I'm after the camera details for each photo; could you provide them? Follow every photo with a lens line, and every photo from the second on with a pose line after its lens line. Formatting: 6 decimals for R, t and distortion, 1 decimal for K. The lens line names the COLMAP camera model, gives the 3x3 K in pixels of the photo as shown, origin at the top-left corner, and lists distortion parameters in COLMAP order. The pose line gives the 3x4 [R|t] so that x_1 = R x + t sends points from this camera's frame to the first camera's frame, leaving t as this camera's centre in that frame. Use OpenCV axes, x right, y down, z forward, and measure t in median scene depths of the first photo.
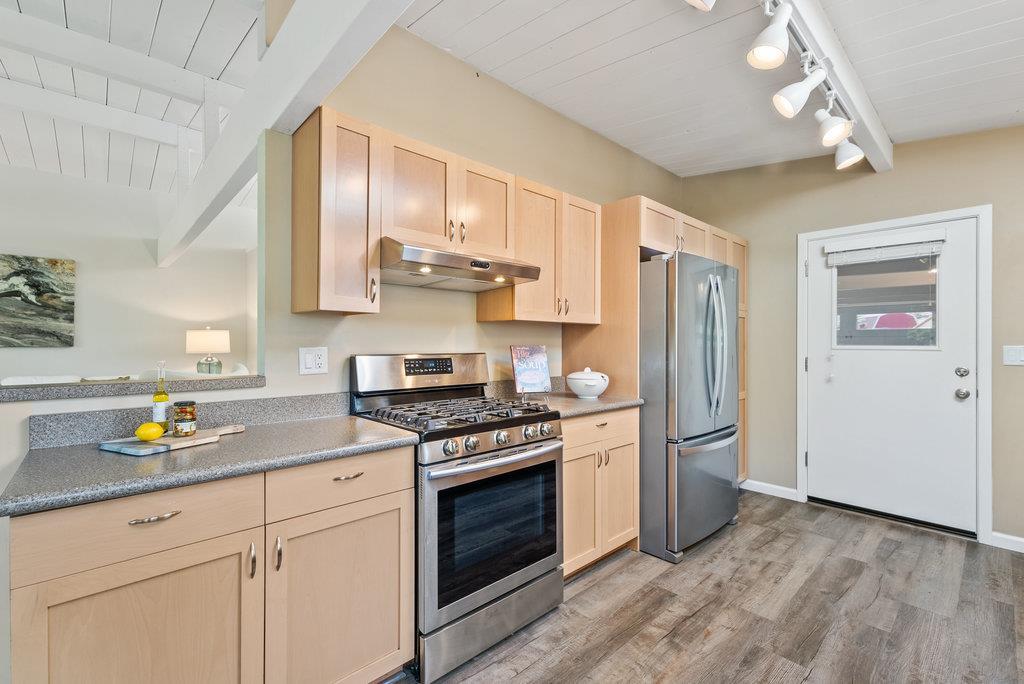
lens RADIAL K [[439.0, 0, 509.1], [0, 439.0, 341.7], [0, 0, 1]] dist [-0.003011, 0.000850]
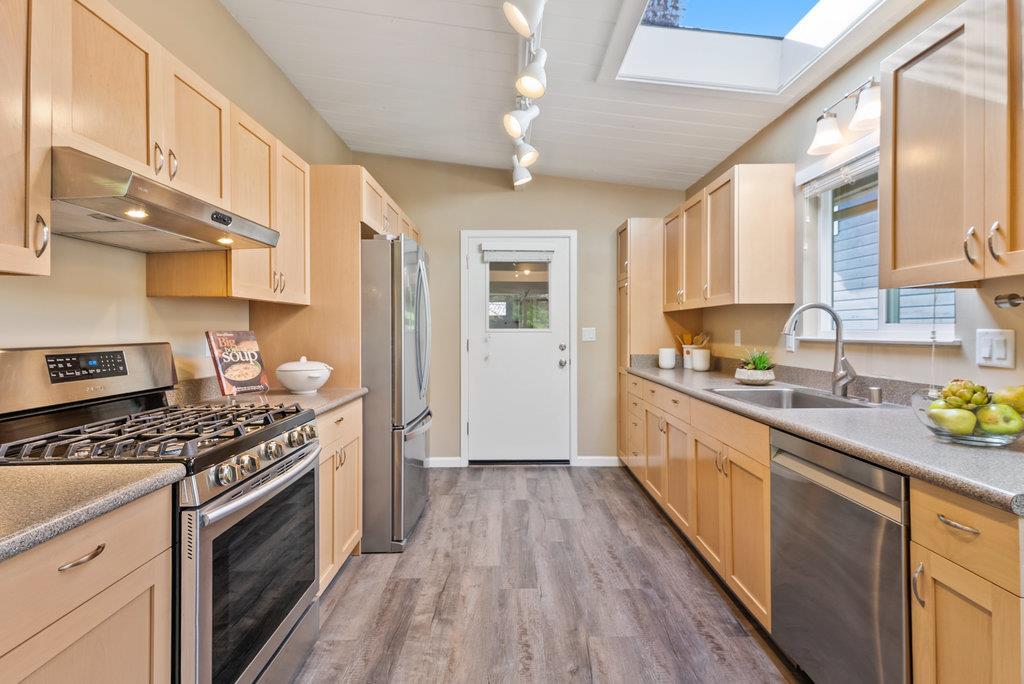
lens RADIAL K [[487.2, 0, 515.7], [0, 487.2, 327.2], [0, 0, 1]] dist [0.003328, 0.000627]
pose [[0.669604, -0.003599, 0.742710, -0.260738], [0.001807, 0.999993, 0.003217, 0.000607], [-0.742716, -0.000812, 0.669606, 0.082333]]
